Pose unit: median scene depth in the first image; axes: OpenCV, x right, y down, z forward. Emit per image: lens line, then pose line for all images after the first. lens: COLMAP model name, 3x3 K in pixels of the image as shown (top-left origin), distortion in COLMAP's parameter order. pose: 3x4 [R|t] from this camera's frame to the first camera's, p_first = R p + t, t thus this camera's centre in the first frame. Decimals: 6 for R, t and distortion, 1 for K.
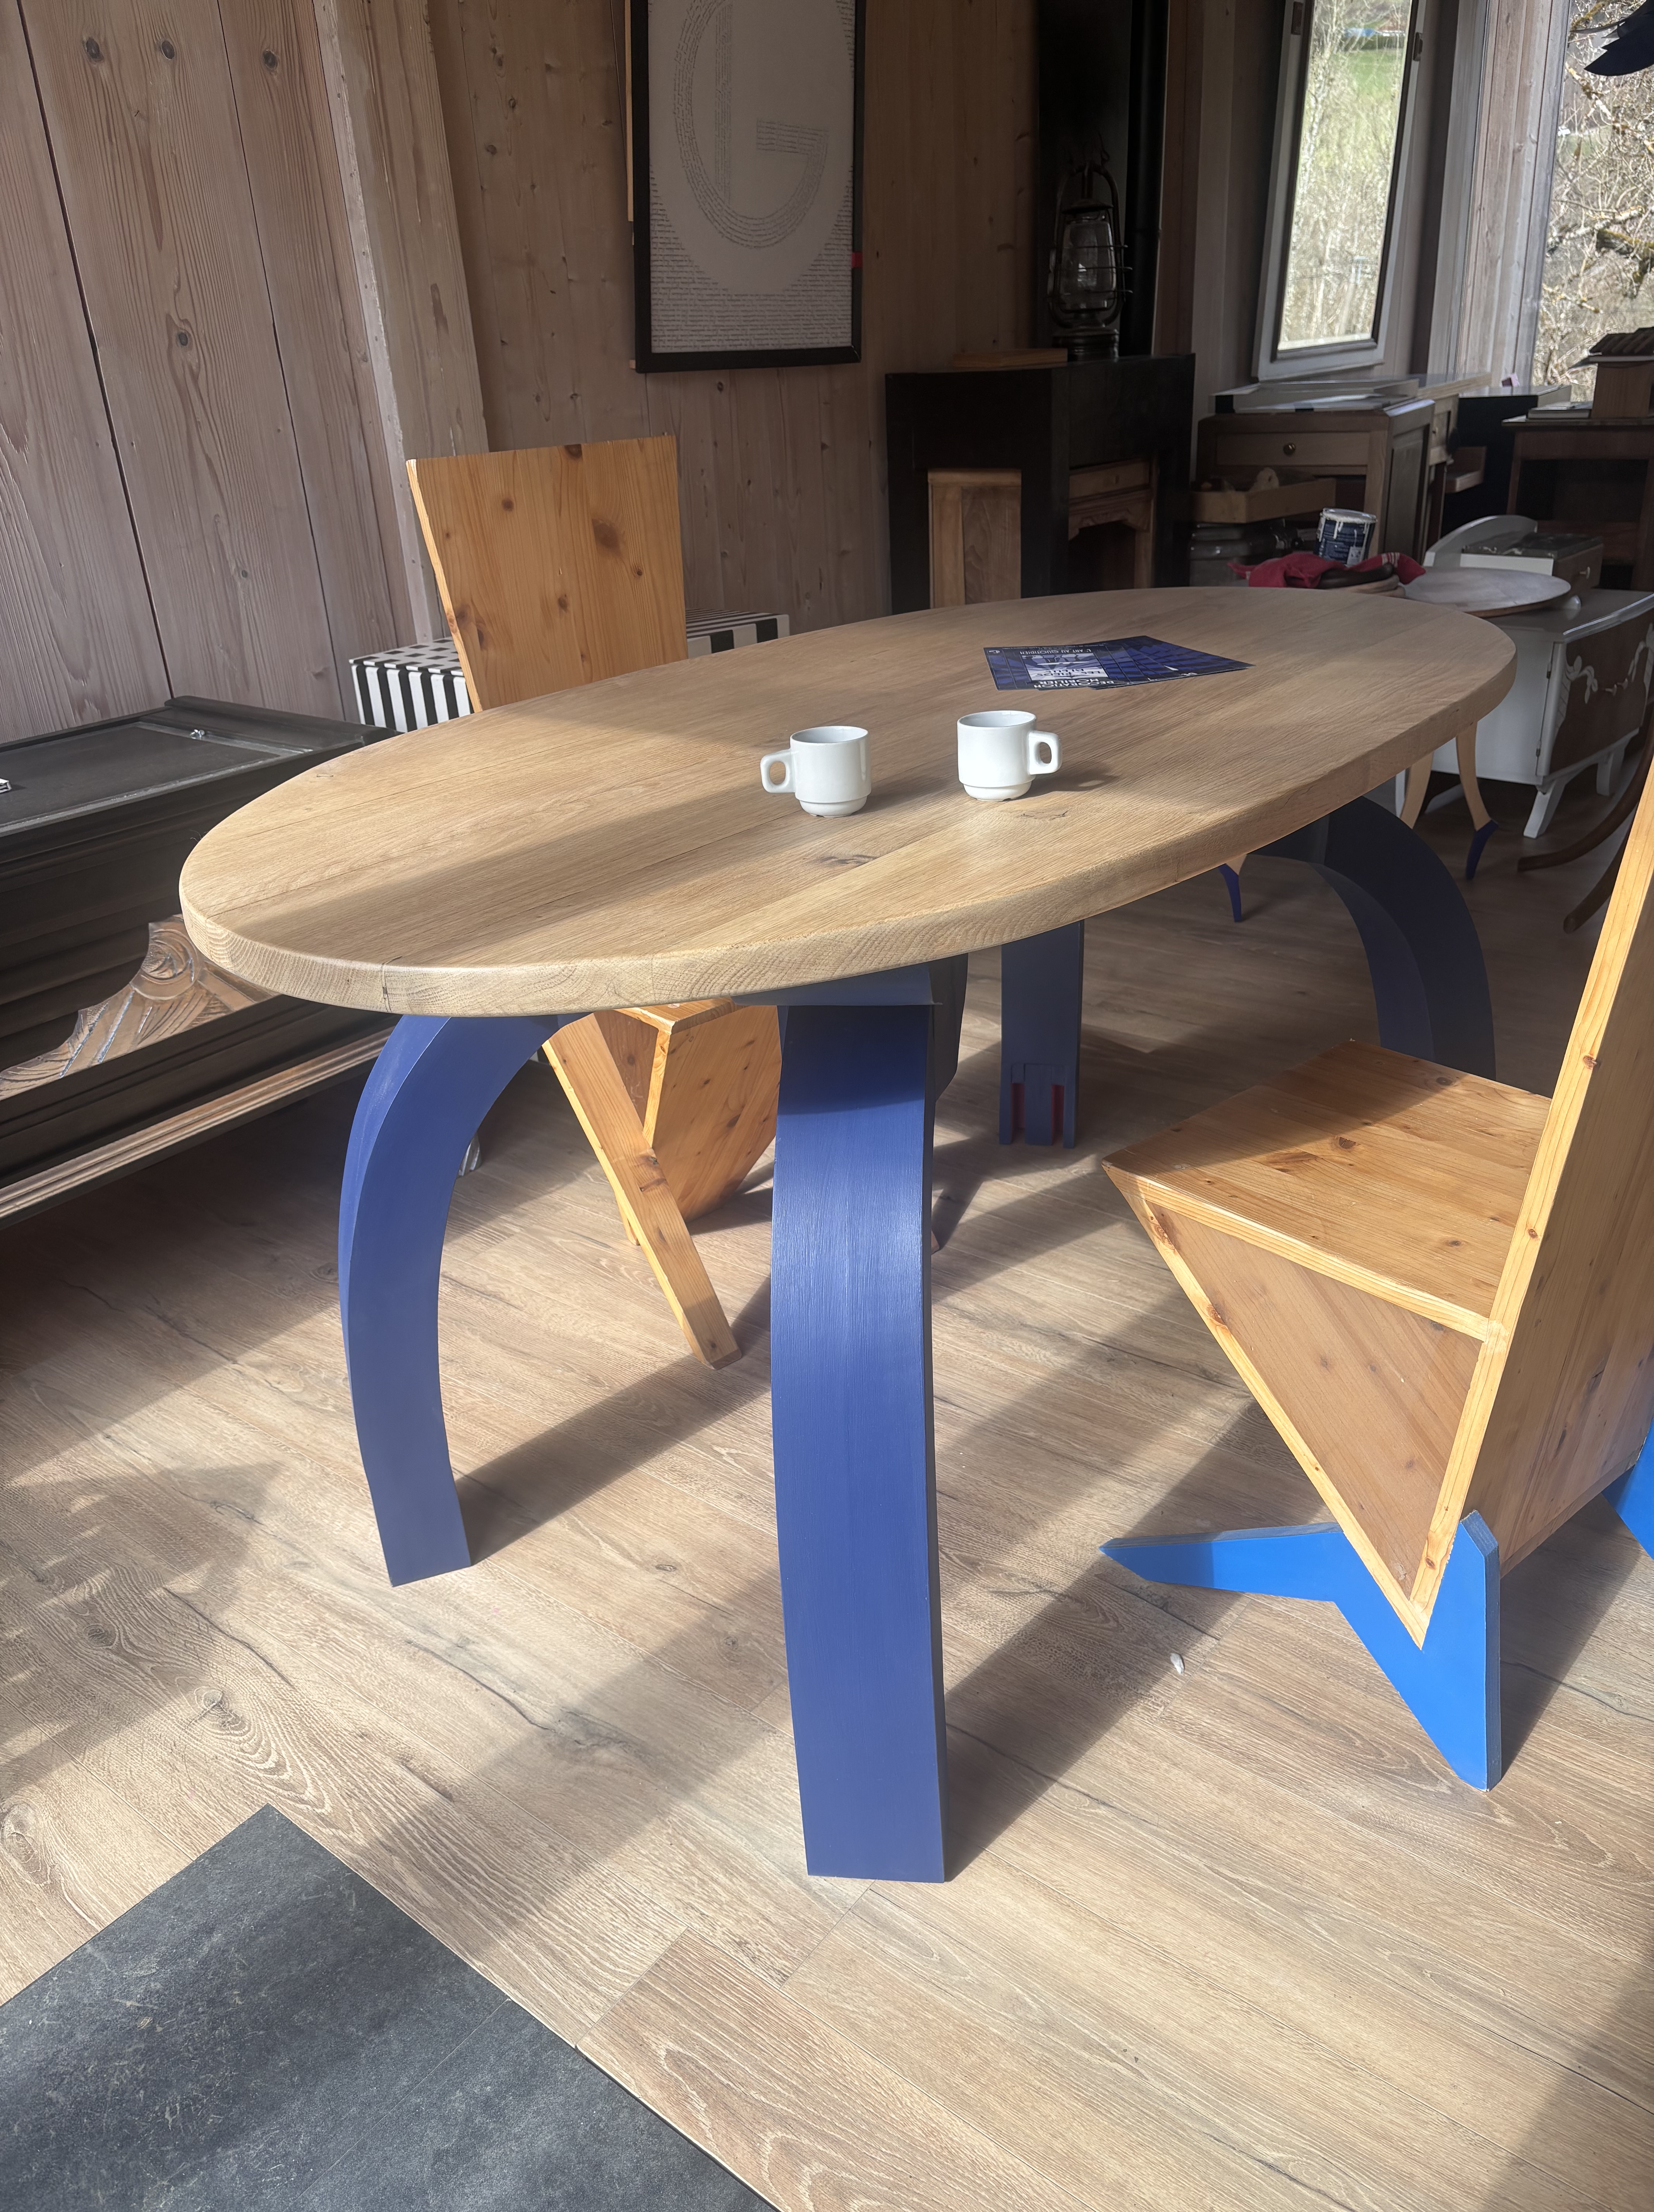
lens RADIAL K [[1678.0, 0, 813.1], [0, 1678.0, 1103.9], [0, 0, 1]] dist [0.042334, -0.050997]
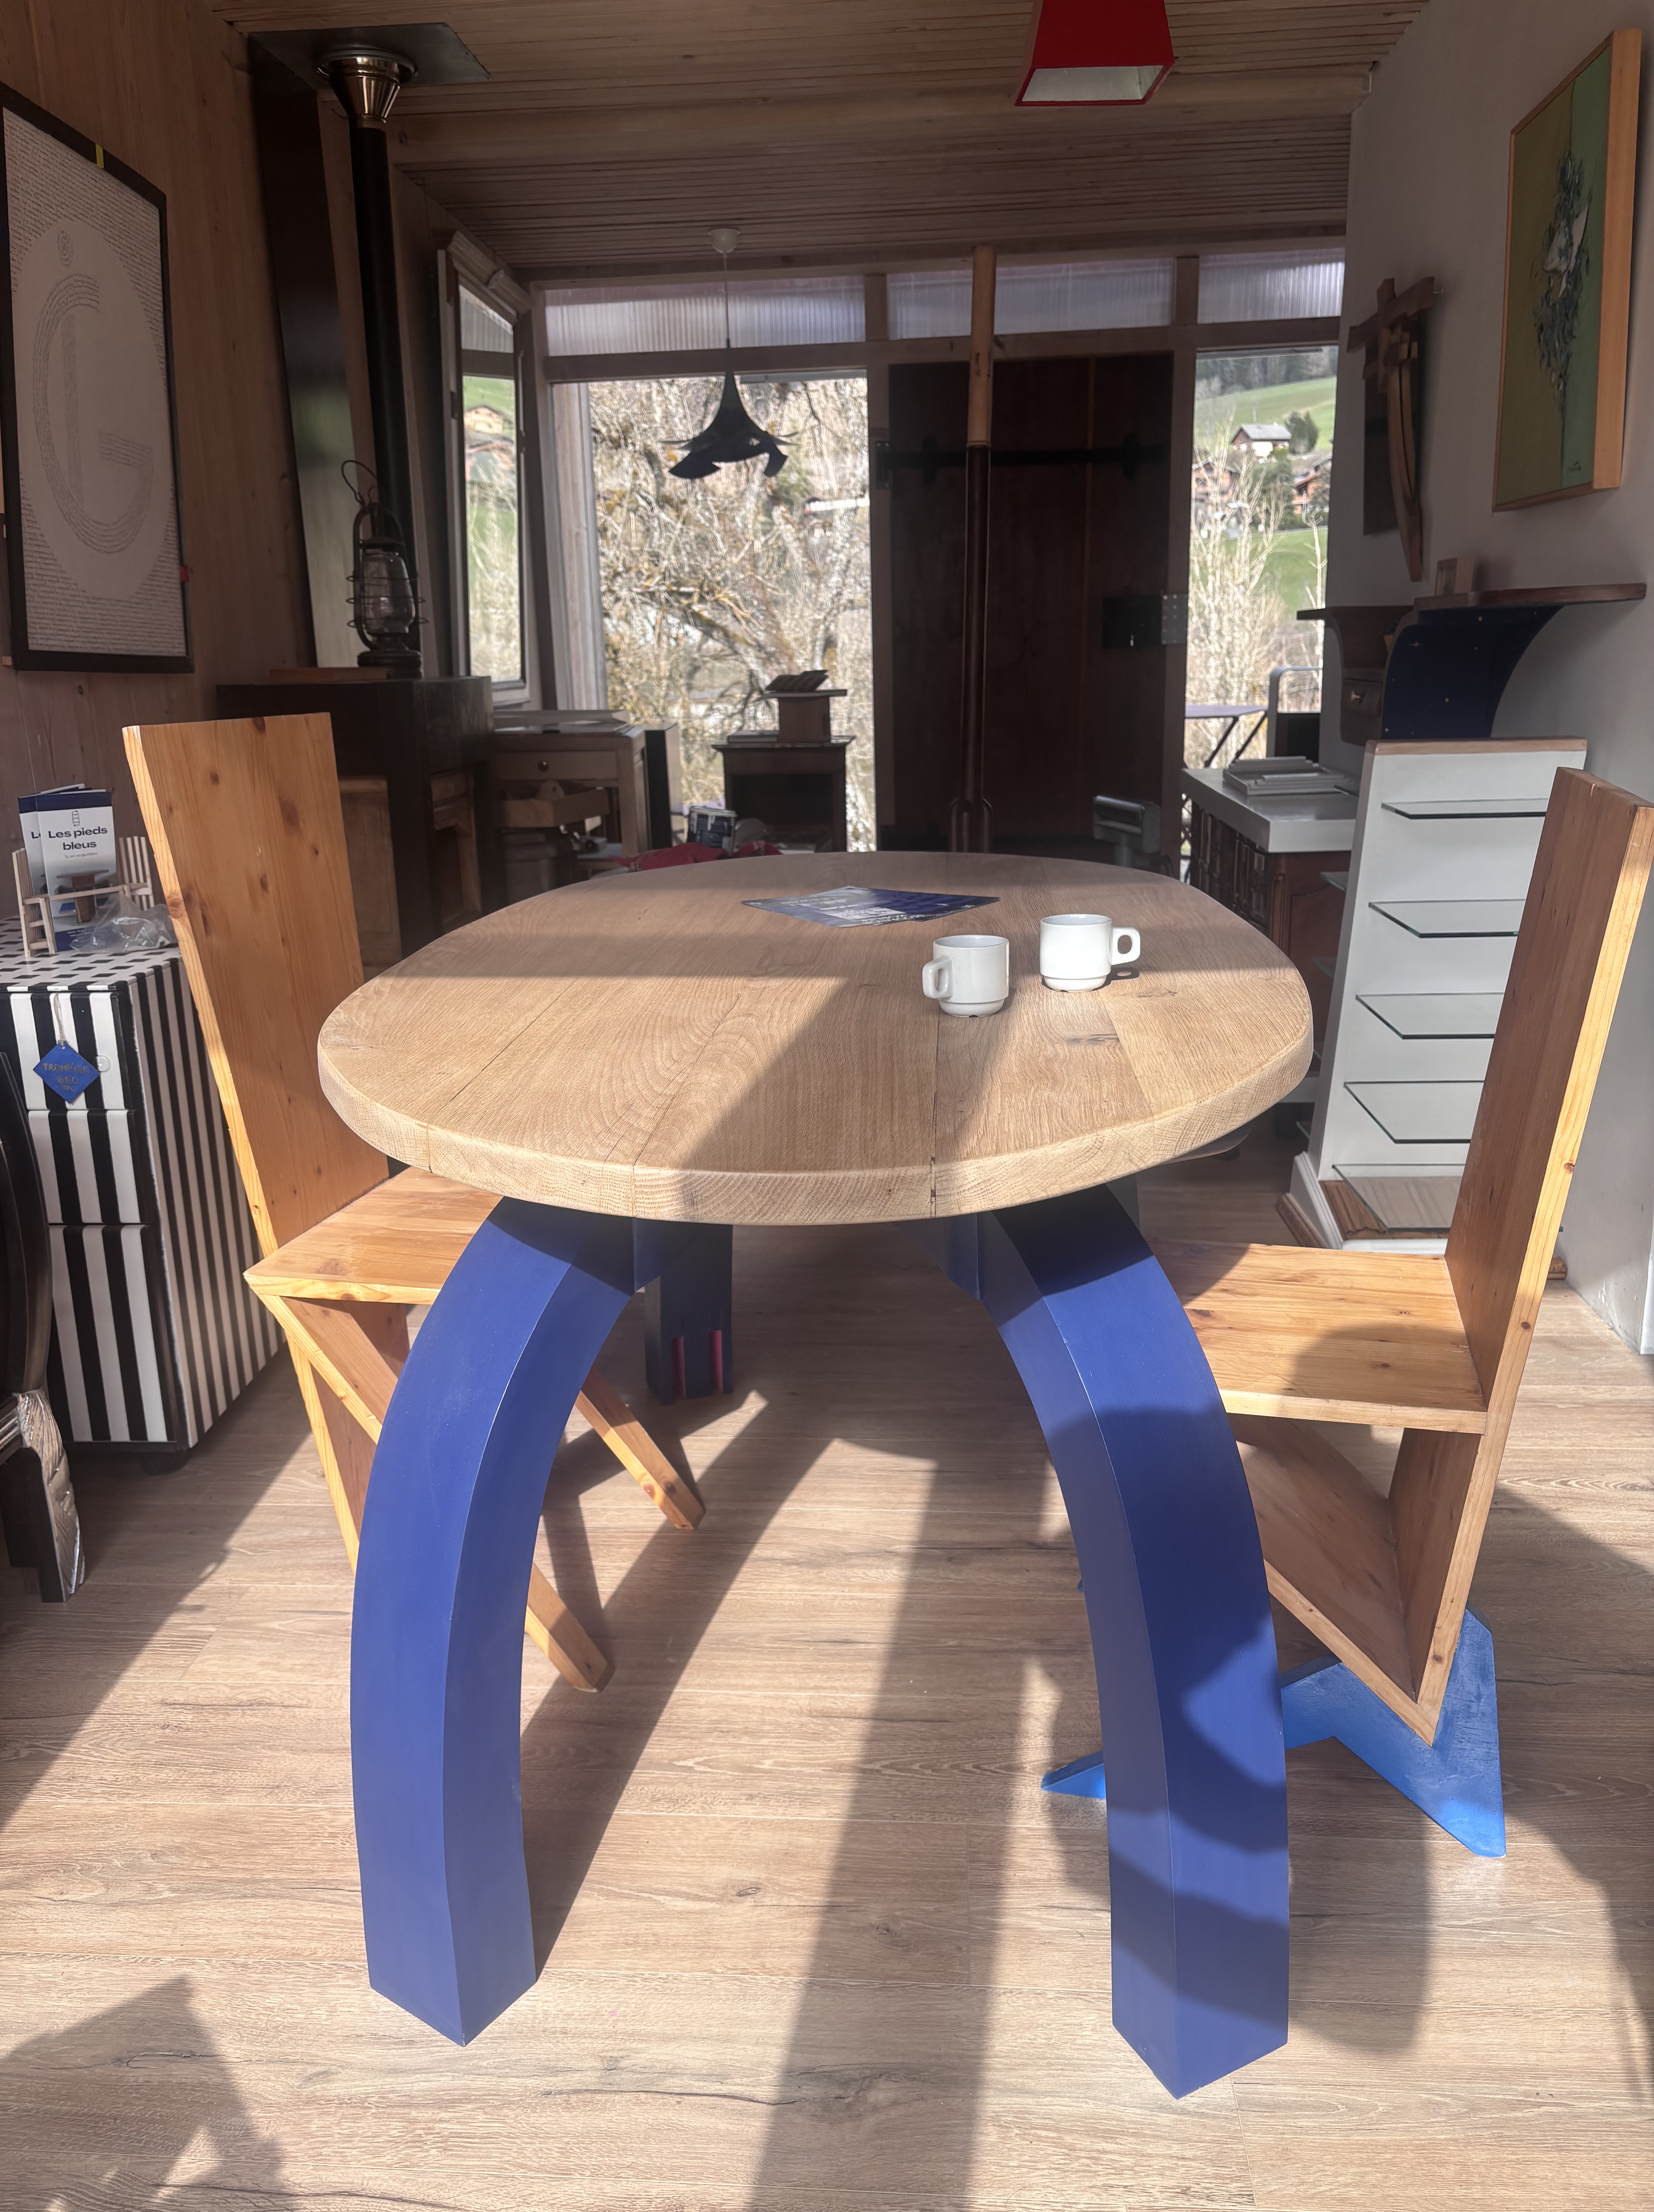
lens RADIAL K [[1678.0, 0, 817.0], [0, 1678.0, 1098.7], [0, 0, 1]] dist [0.042334, -0.050997]
pose [[0.823037, -0.113183, 0.556596, -0.442253], [0.218465, 0.967640, -0.126276, -0.007825], [-0.524293, 0.225526, 0.821130, 0.138168]]
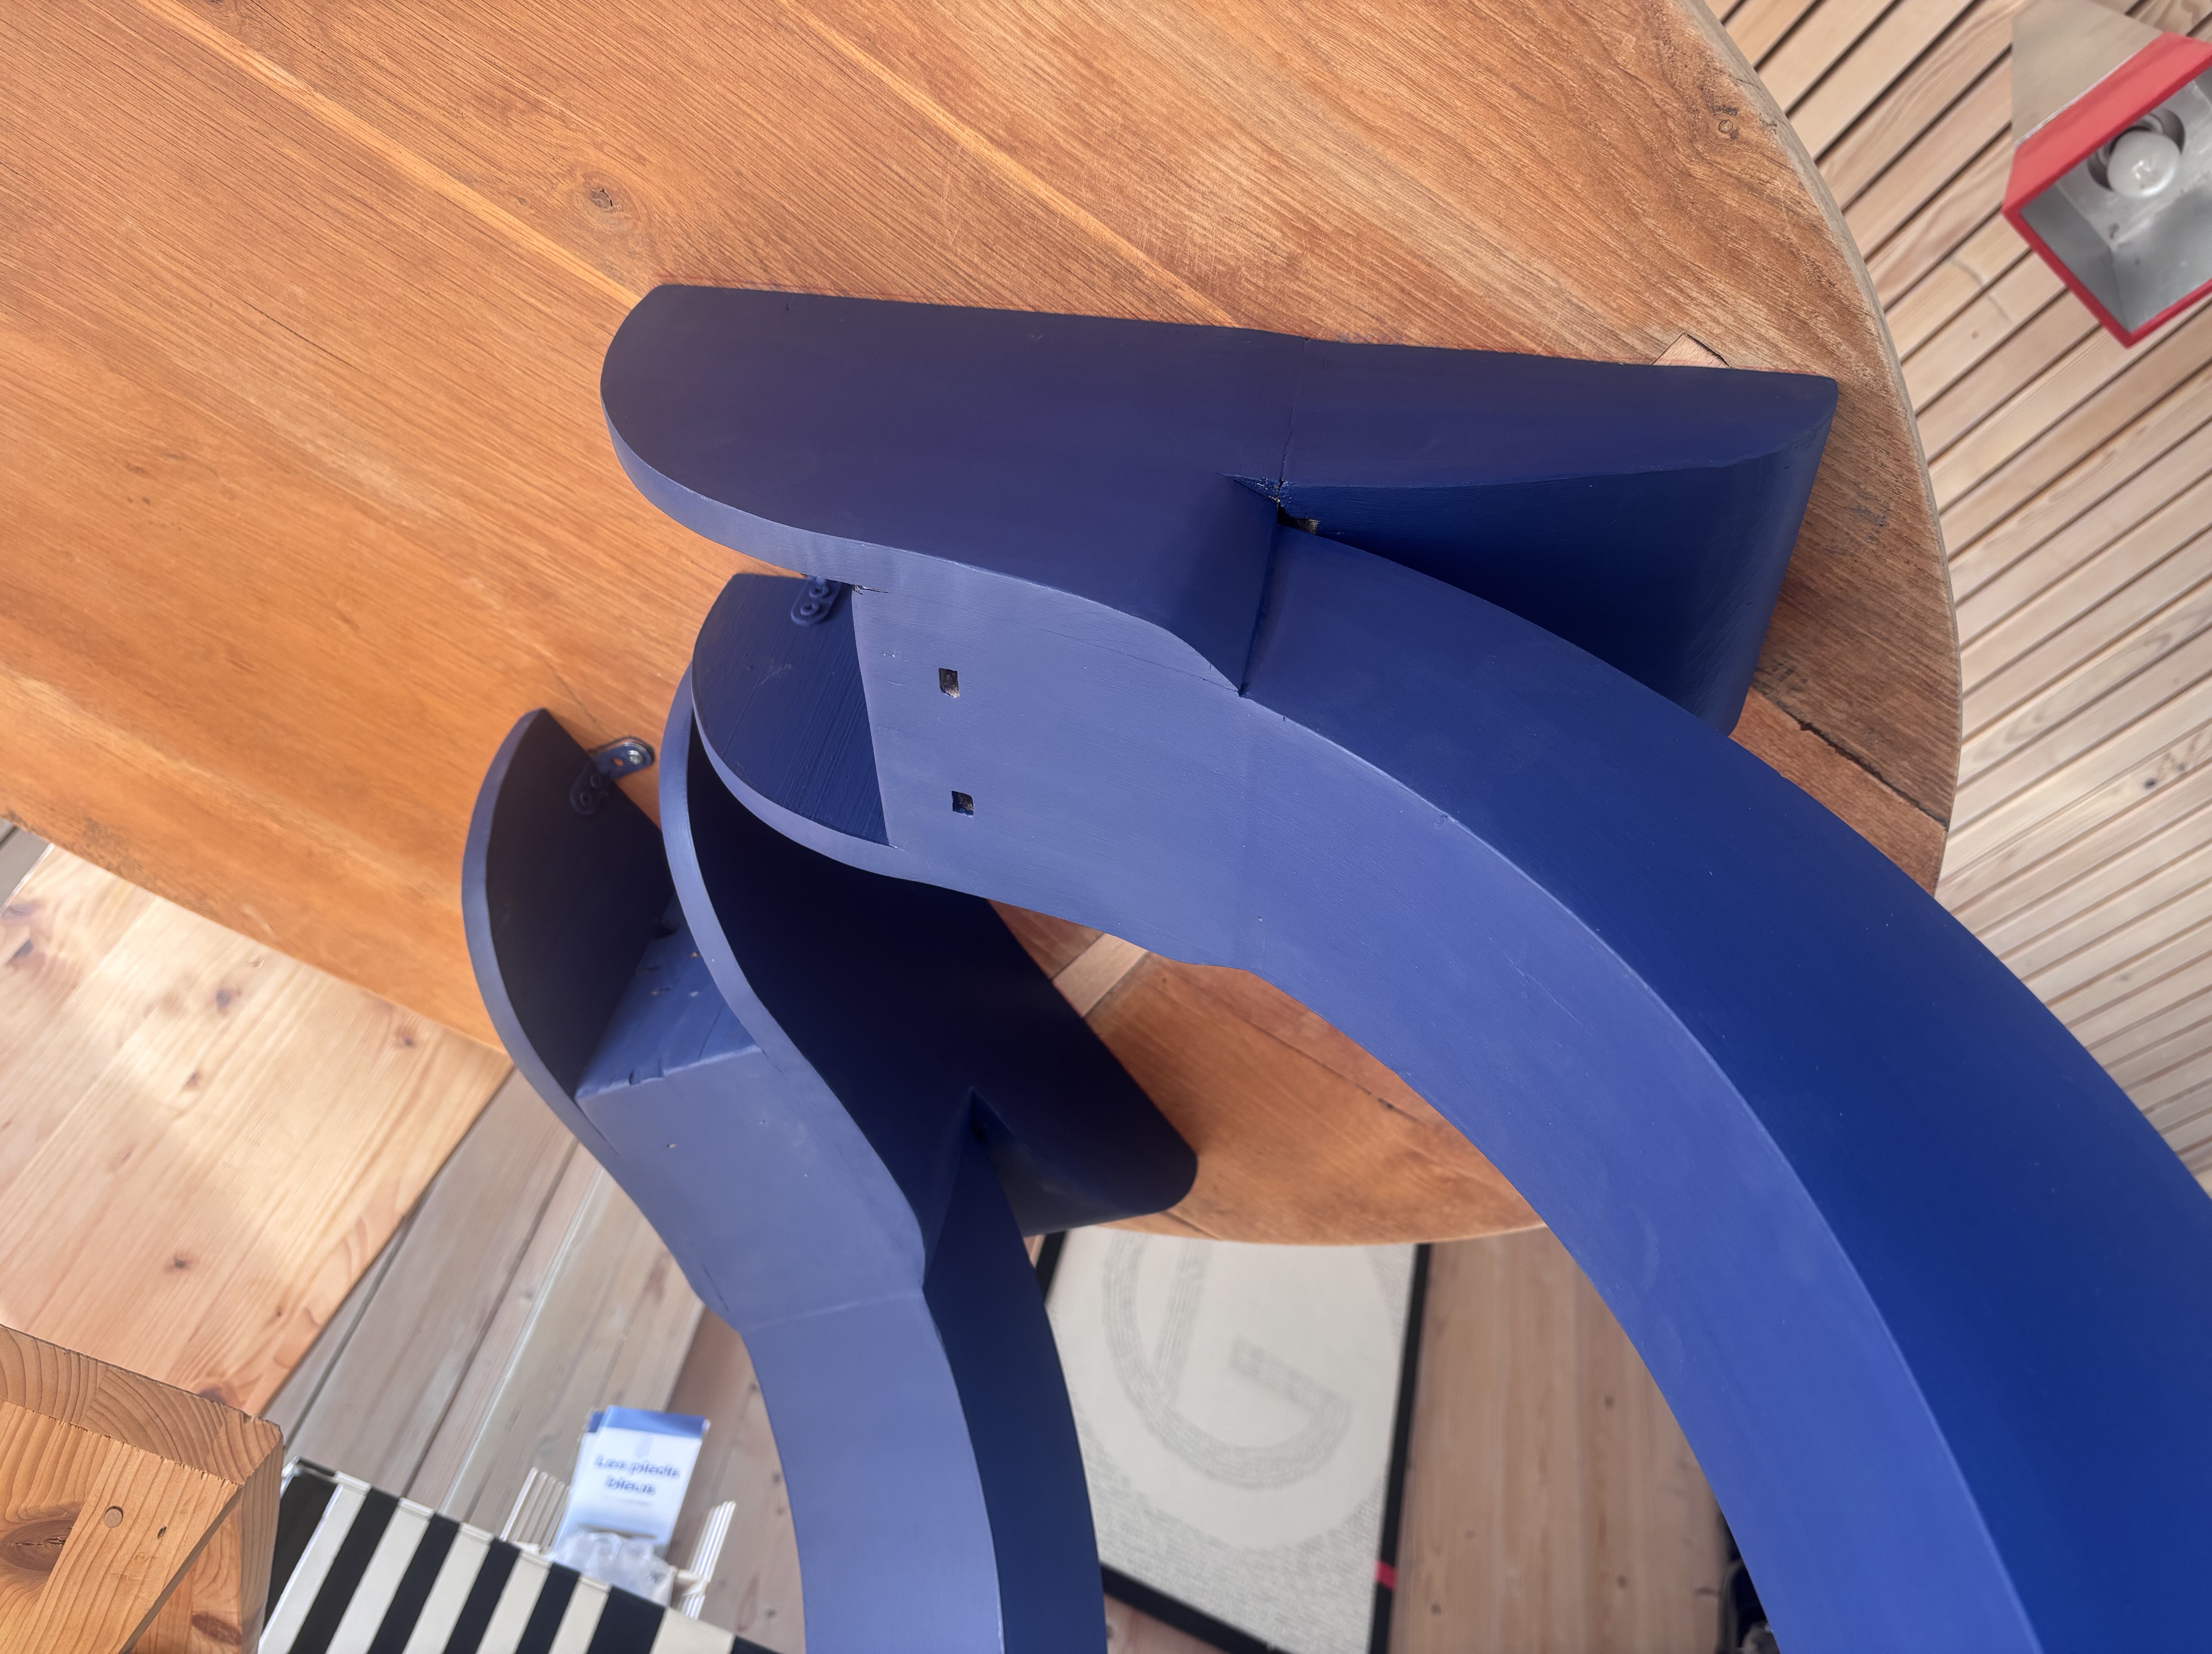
lens RADIAL K [[1678.0, 0, 1112.4], [0, 1678.0, 831.2], [0, 0, 1]] dist [0.042334, -0.050997]
pose [[0.926557, -0.071679, -0.369261, 0.349985], [-0.329643, 0.318116, -0.888897, 0.088880], [0.181183, 0.945338, 0.271124, 0.897695]]
